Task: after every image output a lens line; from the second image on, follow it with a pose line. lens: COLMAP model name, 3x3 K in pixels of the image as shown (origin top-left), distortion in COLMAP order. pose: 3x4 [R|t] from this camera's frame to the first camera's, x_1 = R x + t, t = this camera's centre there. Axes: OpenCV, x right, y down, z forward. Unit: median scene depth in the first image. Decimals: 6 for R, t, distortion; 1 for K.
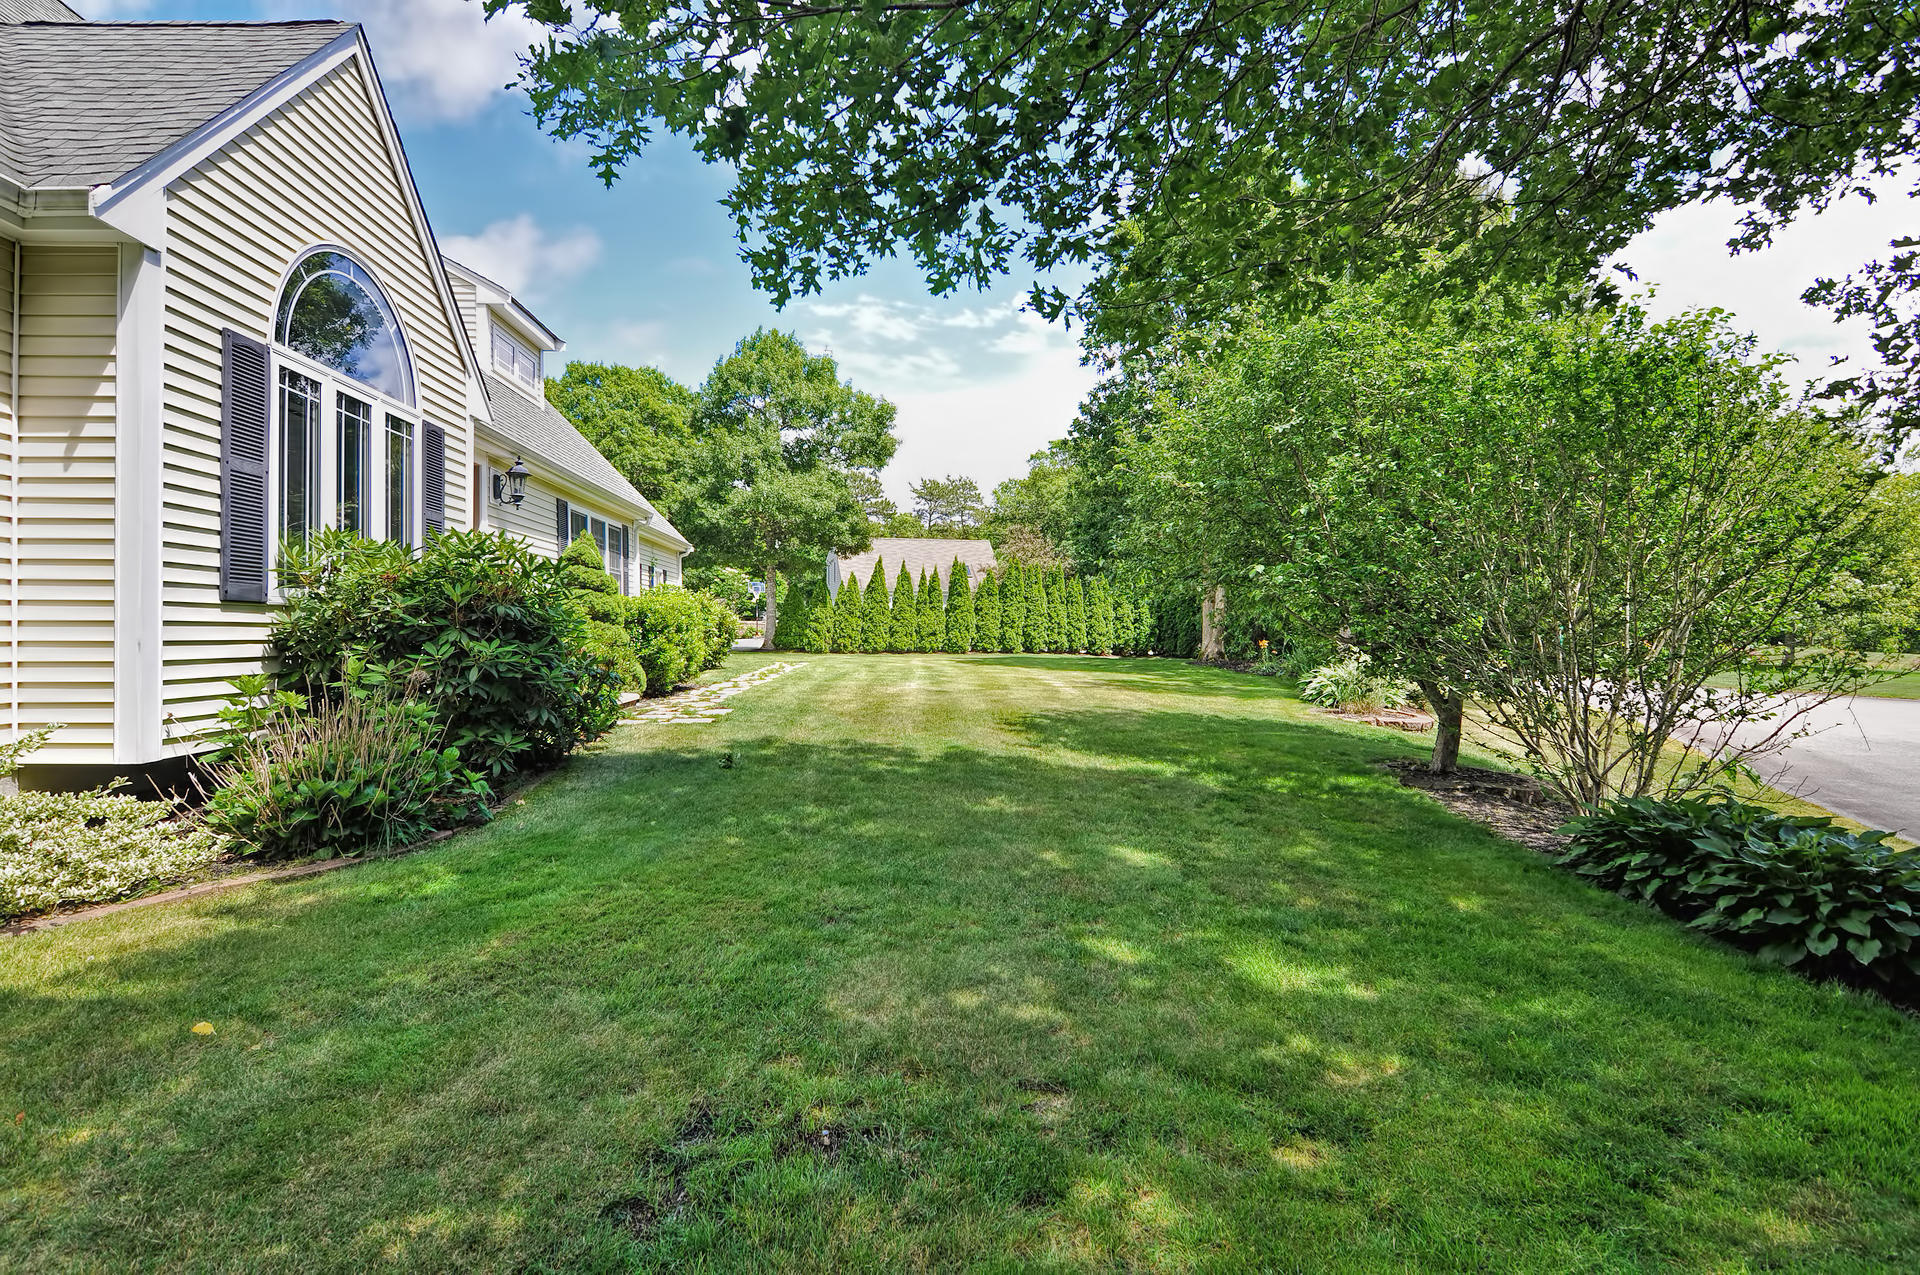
lens RADIAL K [[921.3, 0, 949.5], [0, 921.3, 638.0], [0, 0, 1]] dist [-0.000587, -0.012930]
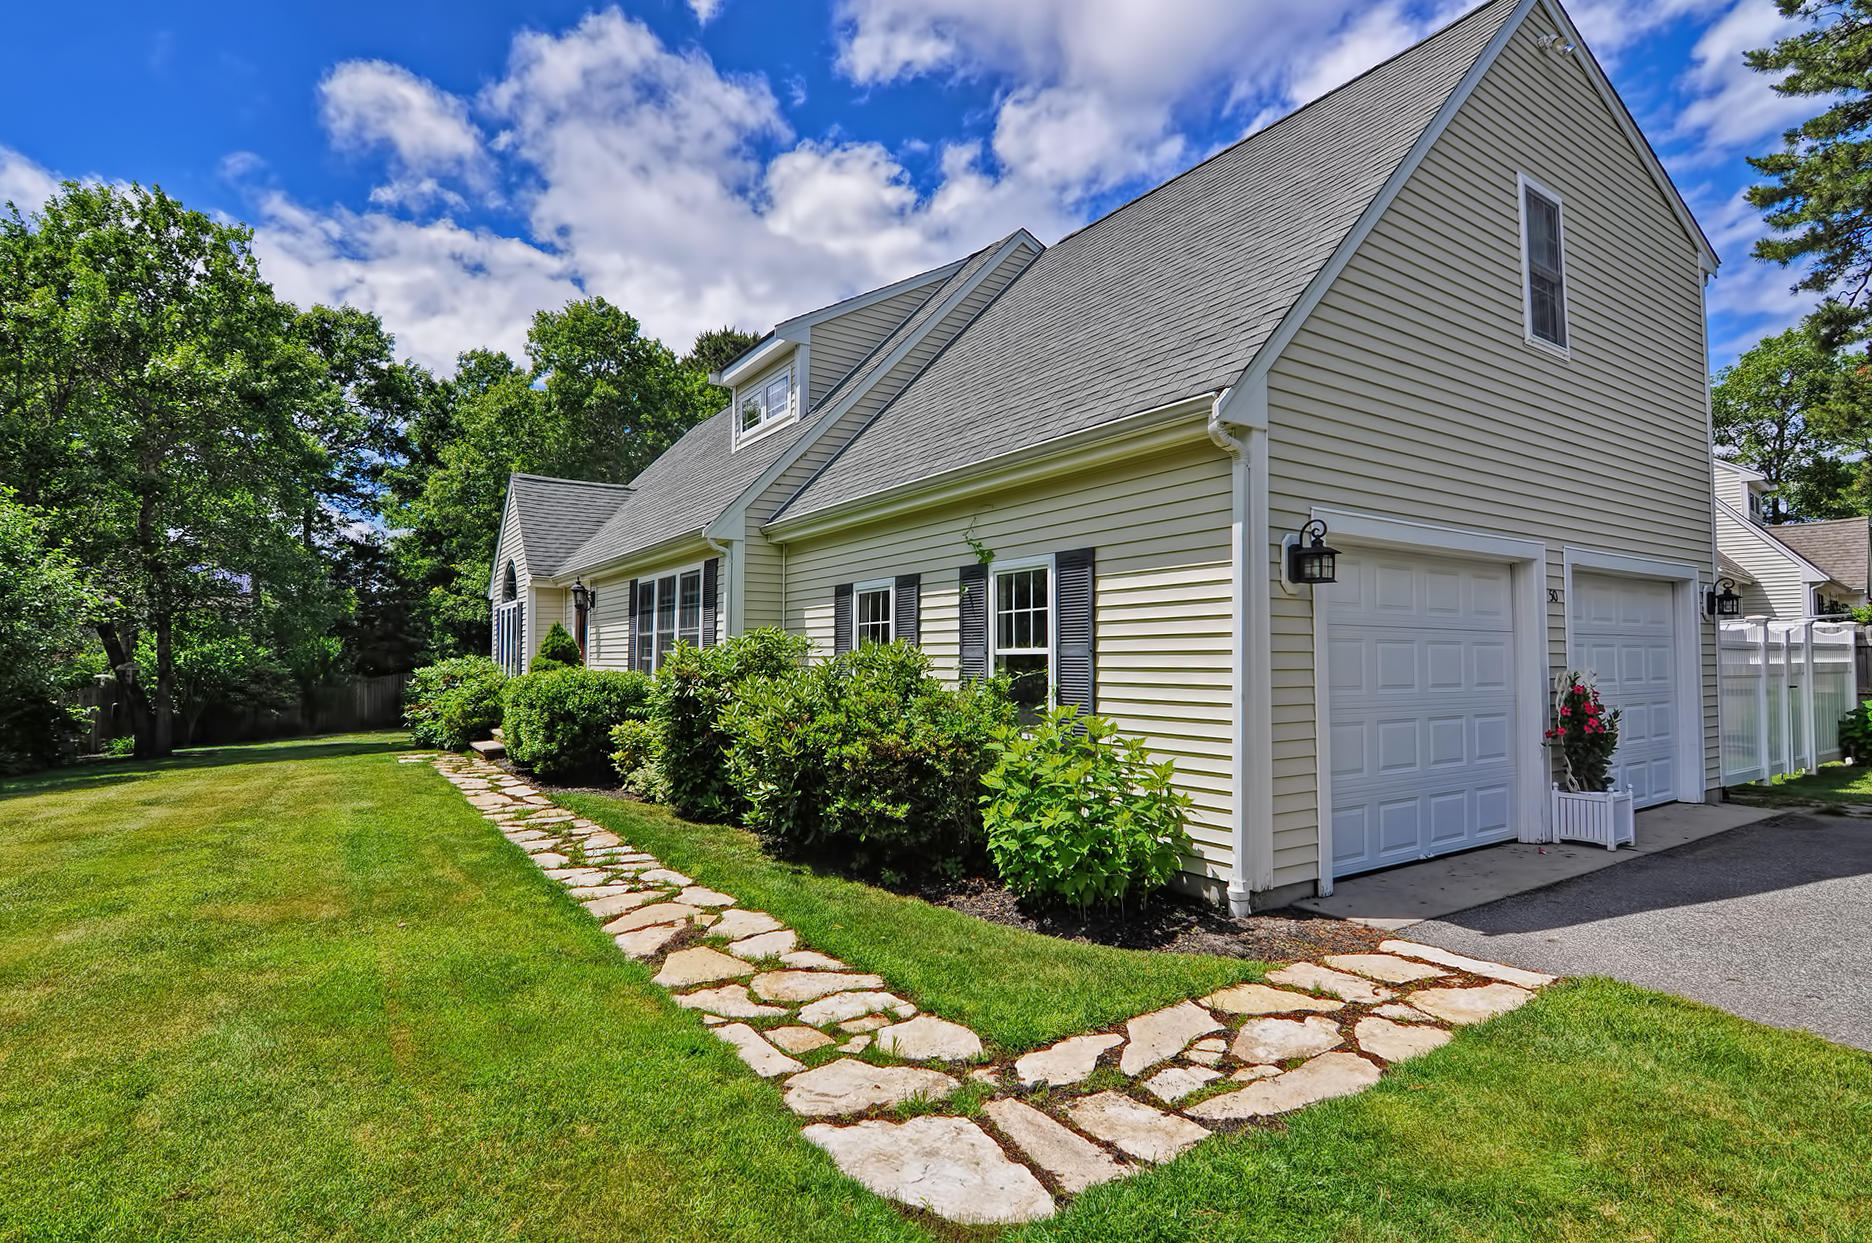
lens RADIAL K [[898.3, 0, 925.7], [0, 898.3, 621.9], [0, 0, 1]] dist [-0.000587, -0.012930]
pose [[-0.867336, -0.026241, -0.497031, -0.298205], [-0.007328, 0.999174, -0.039964, -0.094022], [0.497669, -0.031020, -0.866812, 3.053961]]
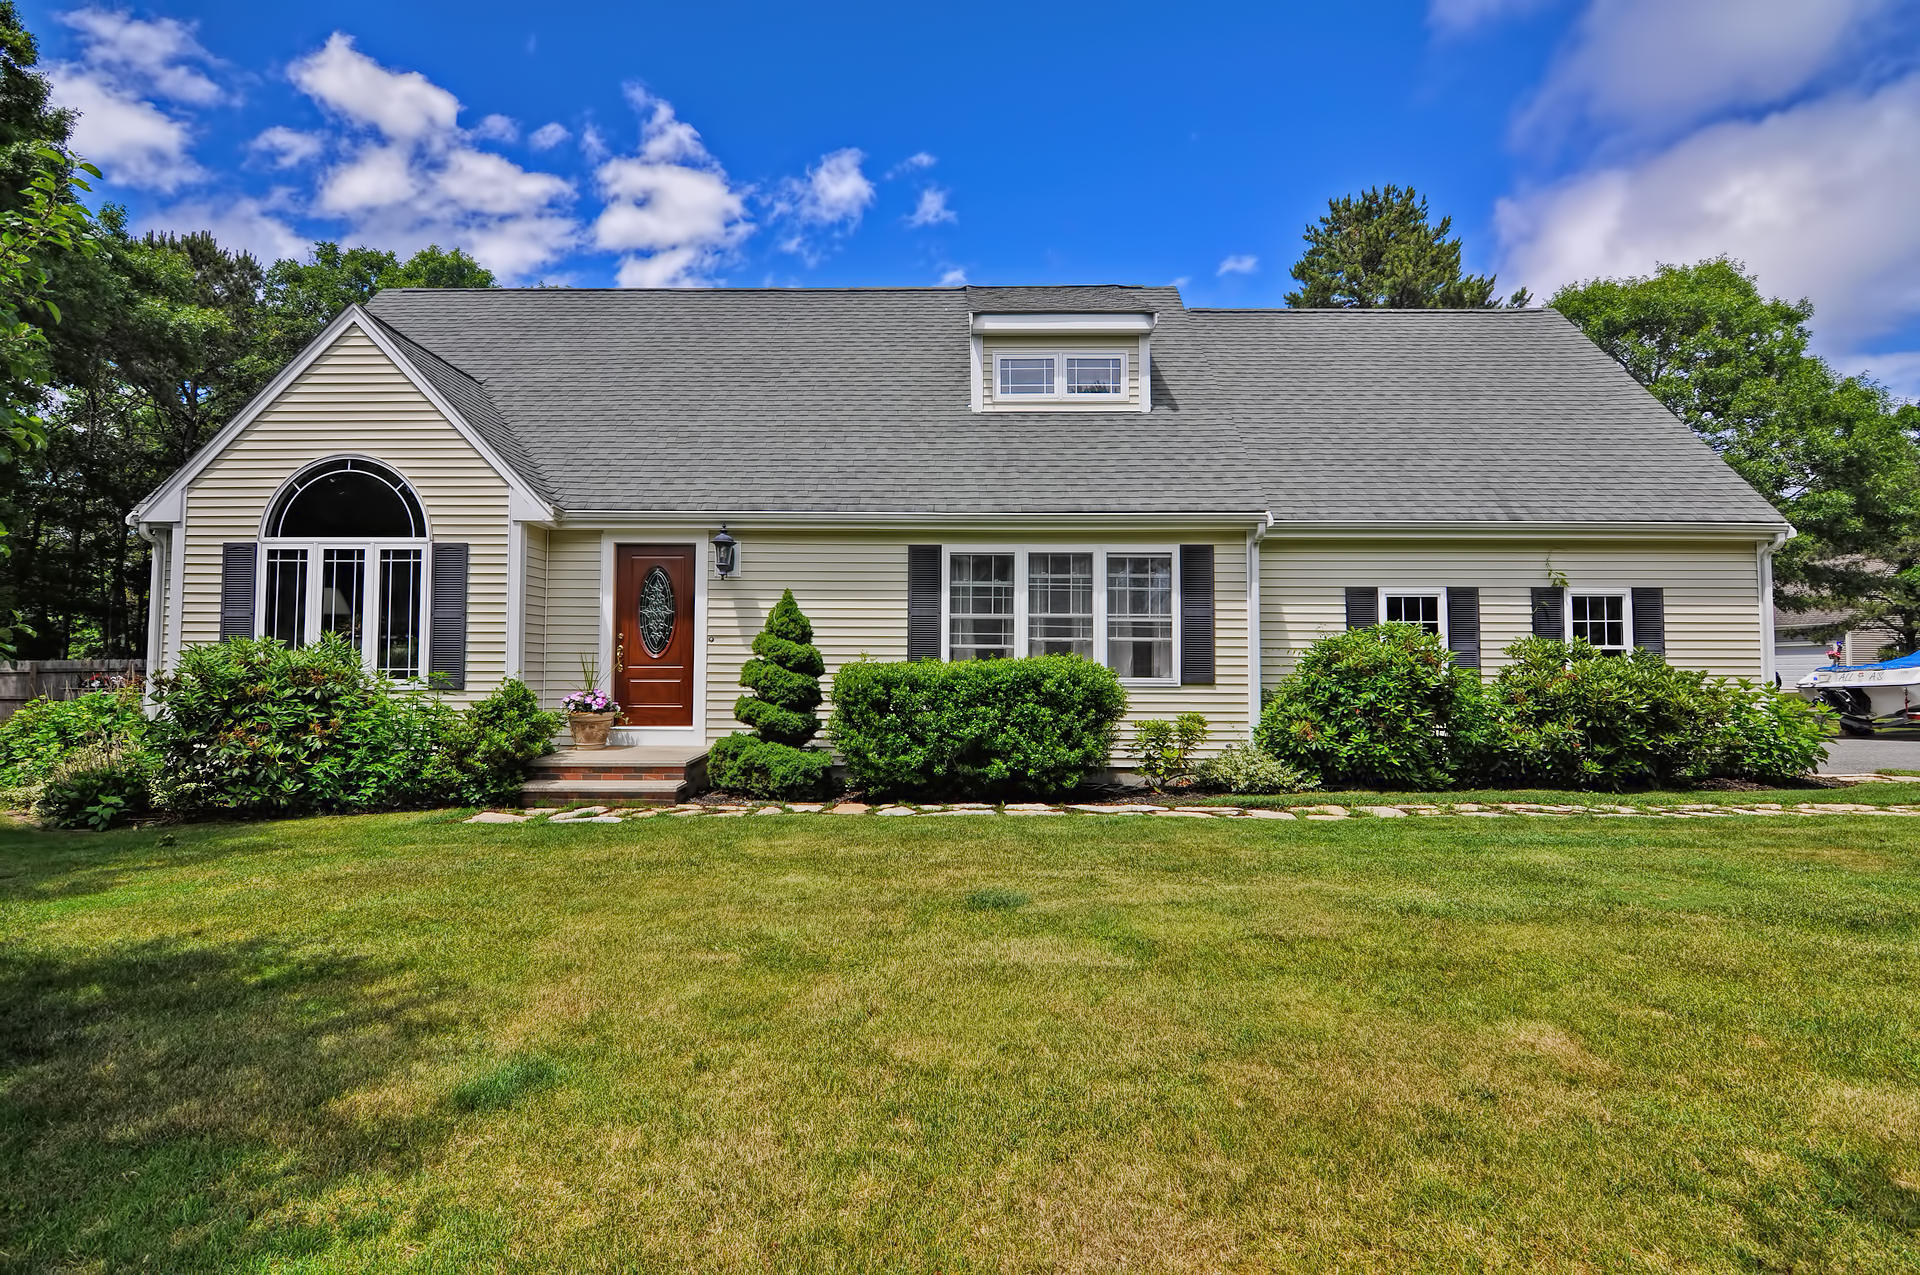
lens RADIAL K [[921.3, 0, 949.5], [0, 921.3, 638.0], [0, 0, 1]] dist [-0.000587, -0.012930]
pose [[-0.074458, -0.067376, -0.994945, 0.575135], [-0.006534, 0.997727, -0.067076, -0.019960], [0.997203, 0.001507, -0.074729, 1.610217]]
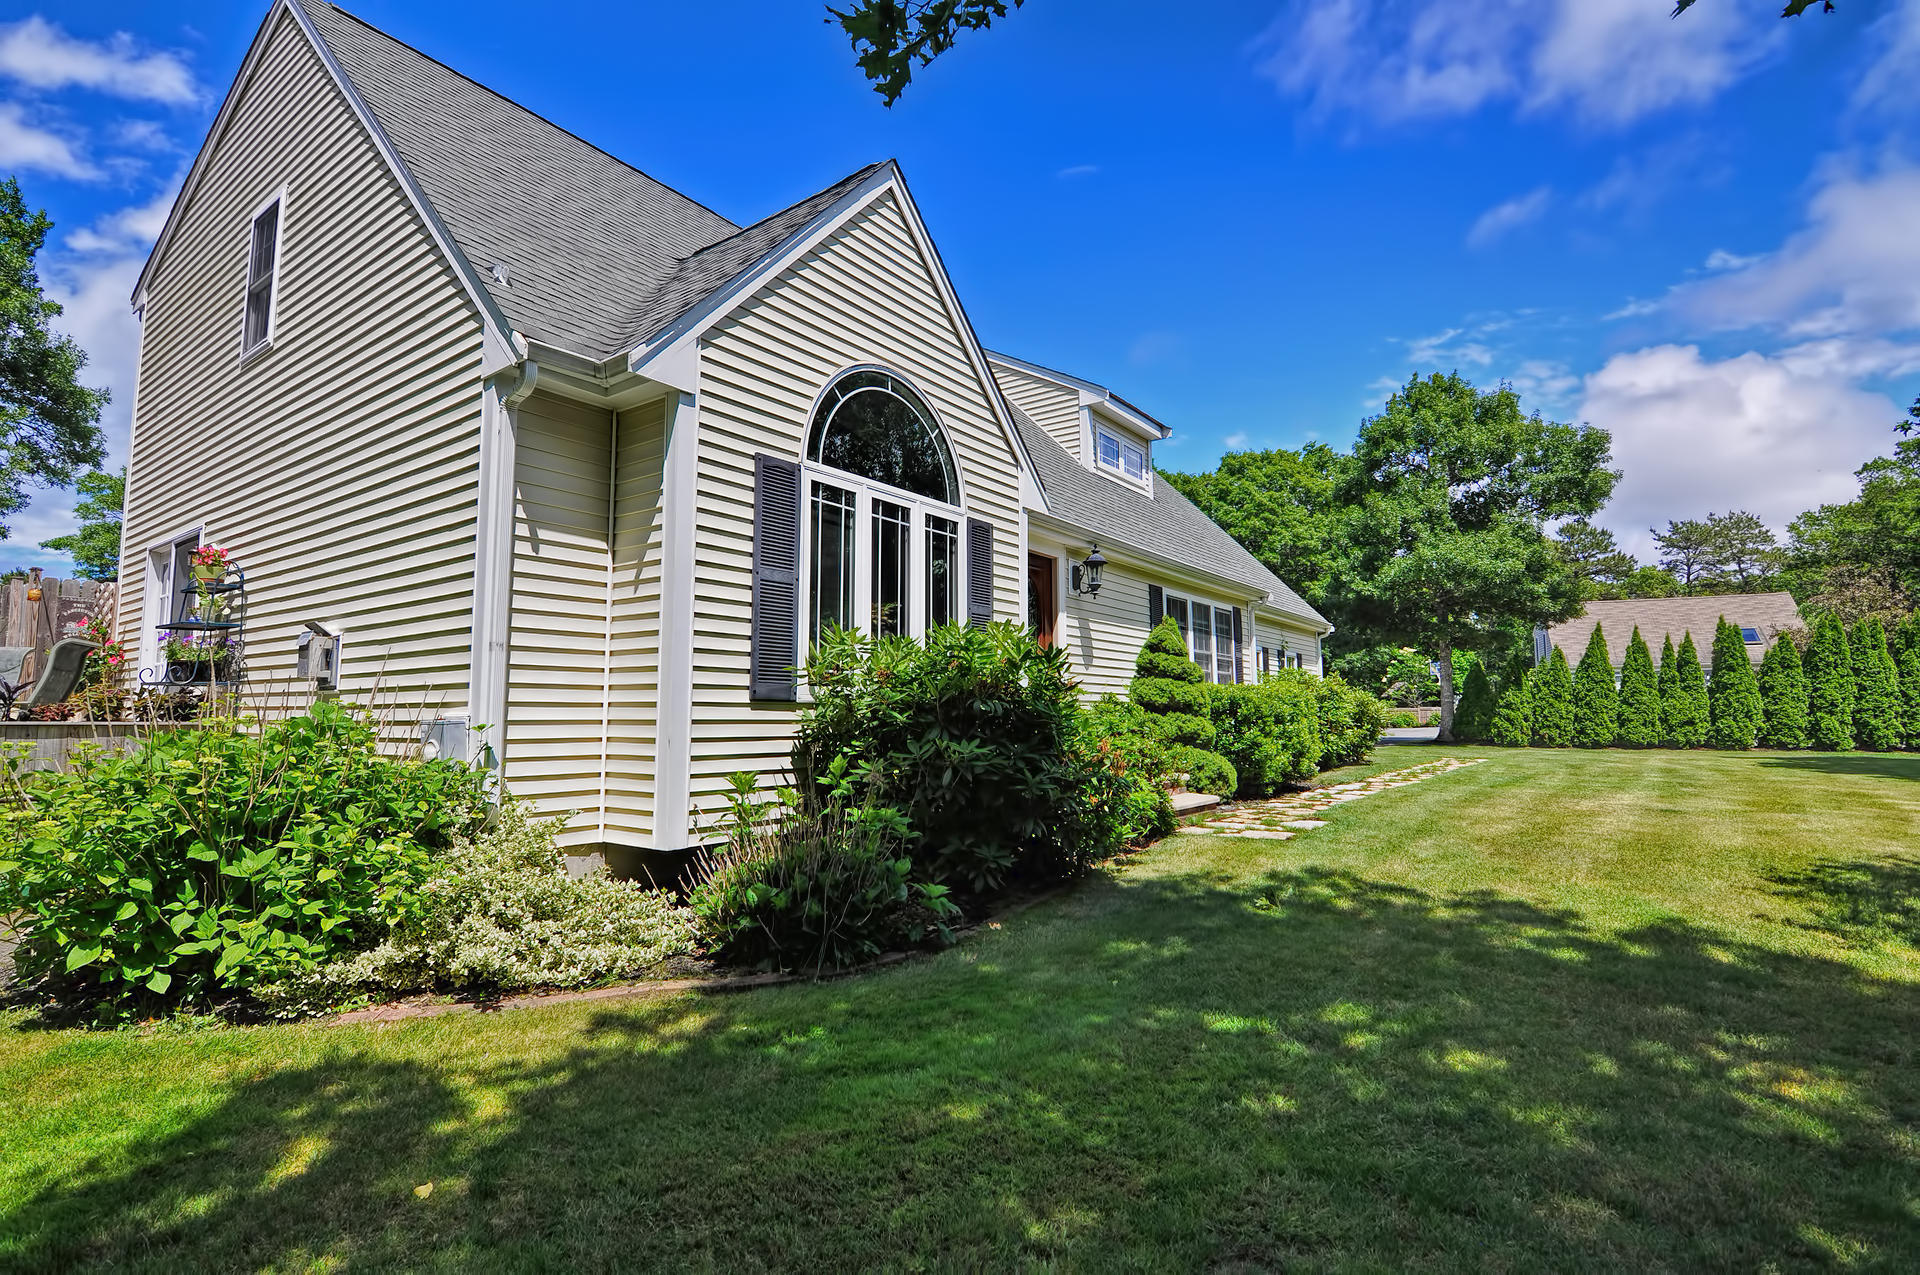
lens RADIAL K [[921.3, 0, 949.5], [0, 921.3, 638.0], [0, 0, 1]] dist [-0.000587, -0.012930]
pose [[0.757387, -0.056705, -0.650499, 0.058900], [-0.004130, 0.995786, -0.091614, -0.009474], [0.652953, 0.072074, 0.753961, 0.203520]]
